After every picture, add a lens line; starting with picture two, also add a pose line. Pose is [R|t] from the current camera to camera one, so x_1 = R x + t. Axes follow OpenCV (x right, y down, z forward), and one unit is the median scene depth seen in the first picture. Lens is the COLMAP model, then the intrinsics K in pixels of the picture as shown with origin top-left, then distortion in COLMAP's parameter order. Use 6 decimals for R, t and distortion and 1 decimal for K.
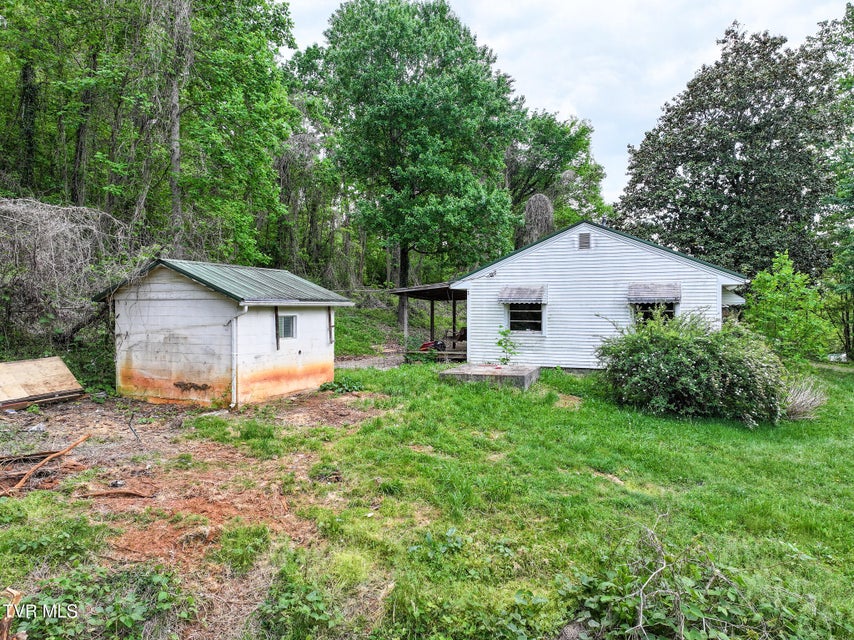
lens RADIAL K [[599.0, 0, 429.4], [0, 599.0, 319.1], [0, 0, 1]] dist [0.006351, 0.006504]
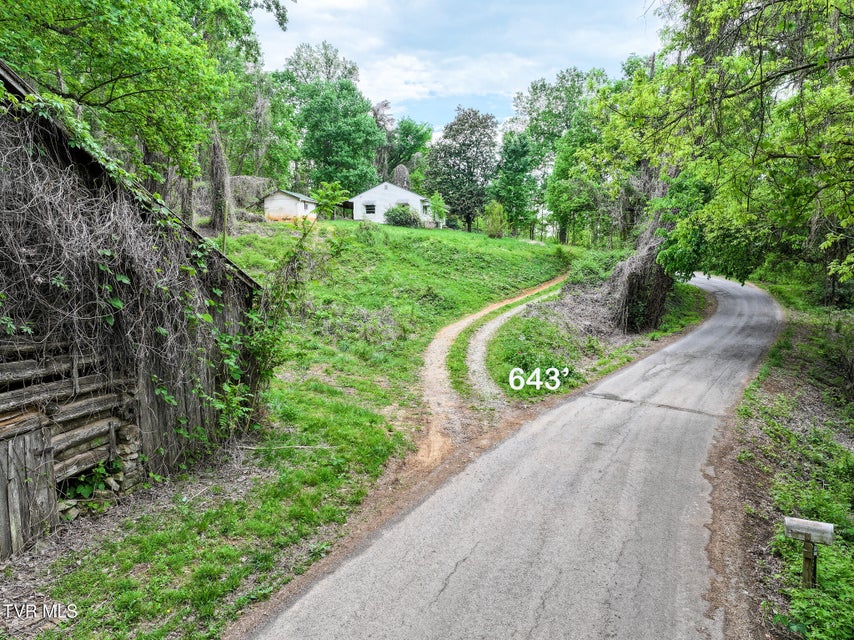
lens RADIAL K [[599.0, 0, 431.2], [0, 599.0, 316.8], [0, 0, 1]] dist [0.006351, 0.006504]
pose [[0.992179, -0.013897, 0.124045, 0.080713], [0.004424, 0.997074, 0.076319, 0.397401], [-0.124743, -0.075173, 0.989337, -2.824775]]
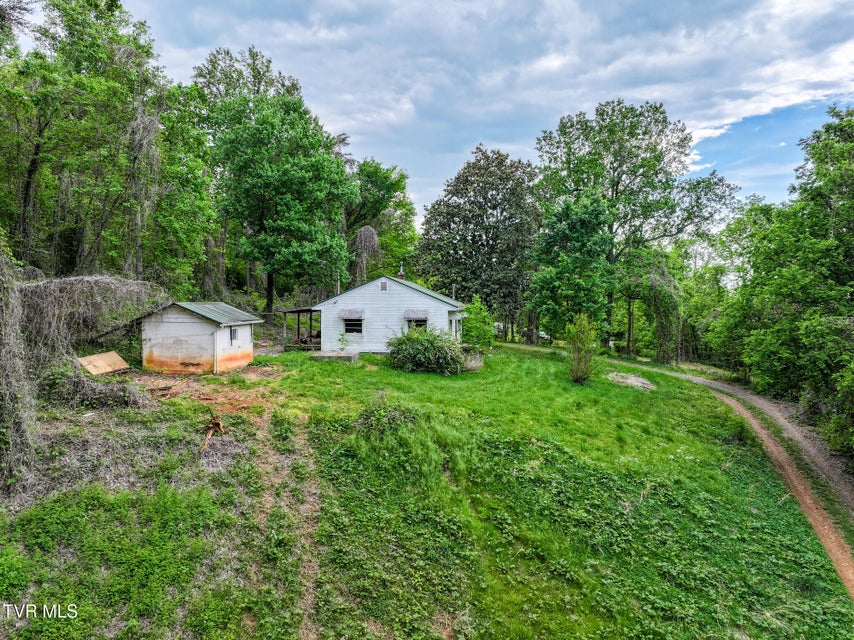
lens RADIAL K [[599.0, 0, 429.9], [0, 599.0, 318.0], [0, 0, 1]] dist [0.006351, 0.006504]
pose [[0.963871, -0.003636, 0.266343, -0.120164], [-0.000798, 0.999863, 0.016536, -0.066037], [-0.266367, -0.016152, 0.963736, -0.971156]]
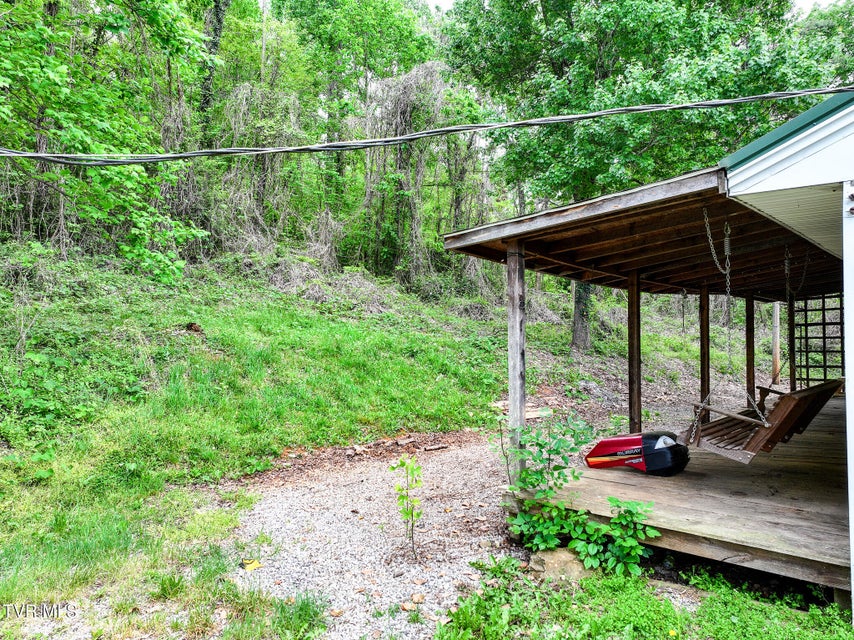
lens RADIAL K [[599.0, 0, 434.5], [0, 599.0, 312.3], [0, 0, 1]] dist [0.006351, 0.006504]
pose [[0.945724, -0.013714, -0.324681, 0.010596], [0.001285, 0.999259, -0.038464, -0.011687], [0.324968, 0.035959, 0.945041, 0.946843]]
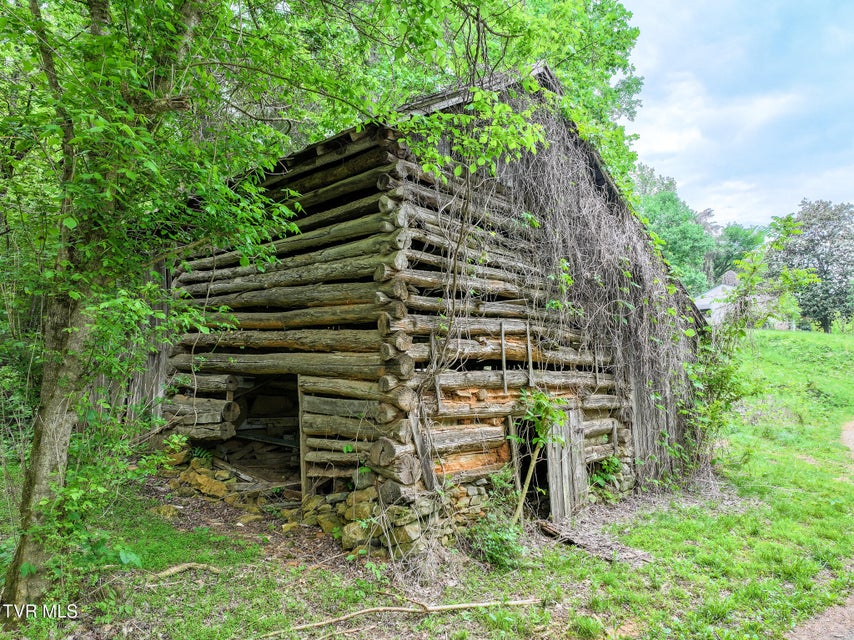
lens RADIAL K [[599.0, 0, 431.8], [0, 599.0, 318.9], [0, 0, 1]] dist [0.006351, 0.006504]
pose [[0.936254, -0.037690, -0.349296, -0.105887], [-0.007965, 0.991696, -0.128354, 0.513867], [0.351233, 0.122954, 0.928180, -2.870522]]
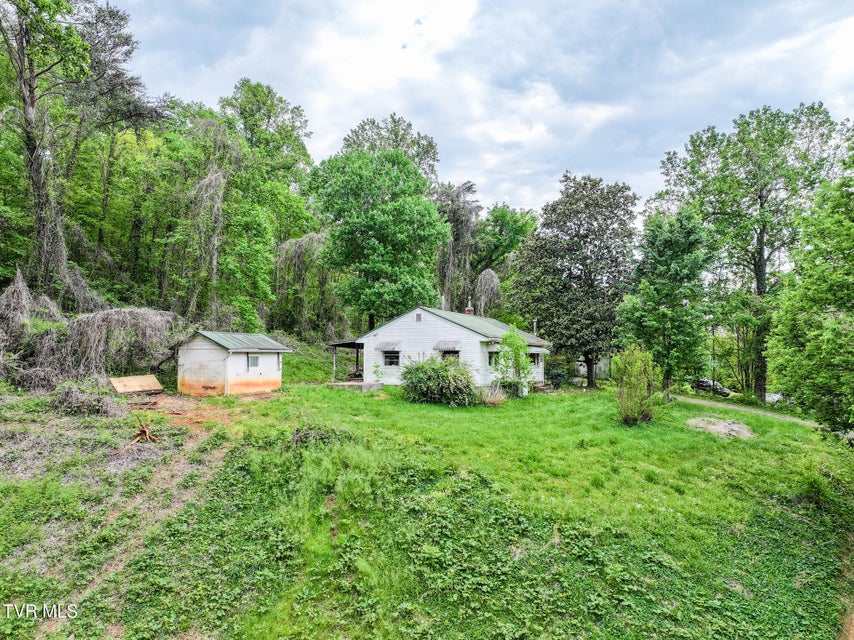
lens RADIAL K [[599.0, 0, 432.3], [0, 599.0, 319.8], [0, 0, 1]] dist [0.006351, 0.006504]
pose [[0.995210, -0.006121, -0.097568, 0.528984], [-0.001586, 0.996896, -0.078713, 0.027574], [0.097747, 0.078491, 0.992111, -0.941734]]
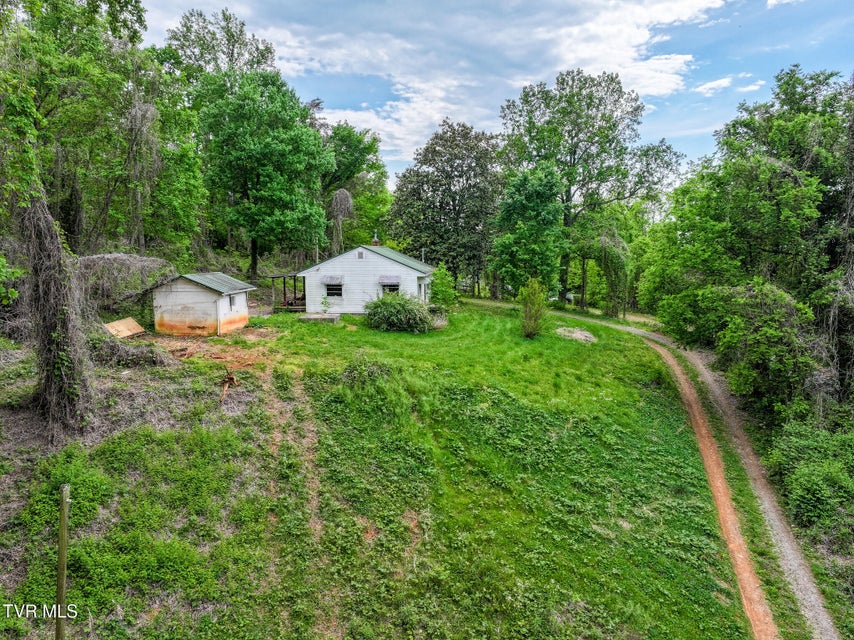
lens RADIAL K [[599.0, 0, 430.5], [0, 599.0, 316.4], [0, 0, 1]] dist [0.006351, 0.006504]
pose [[0.950911, -0.035299, 0.307445, -0.193597], [0.004465, 0.994935, 0.100424, -0.137799], [-0.309432, -0.094122, 0.946252, -1.269235]]
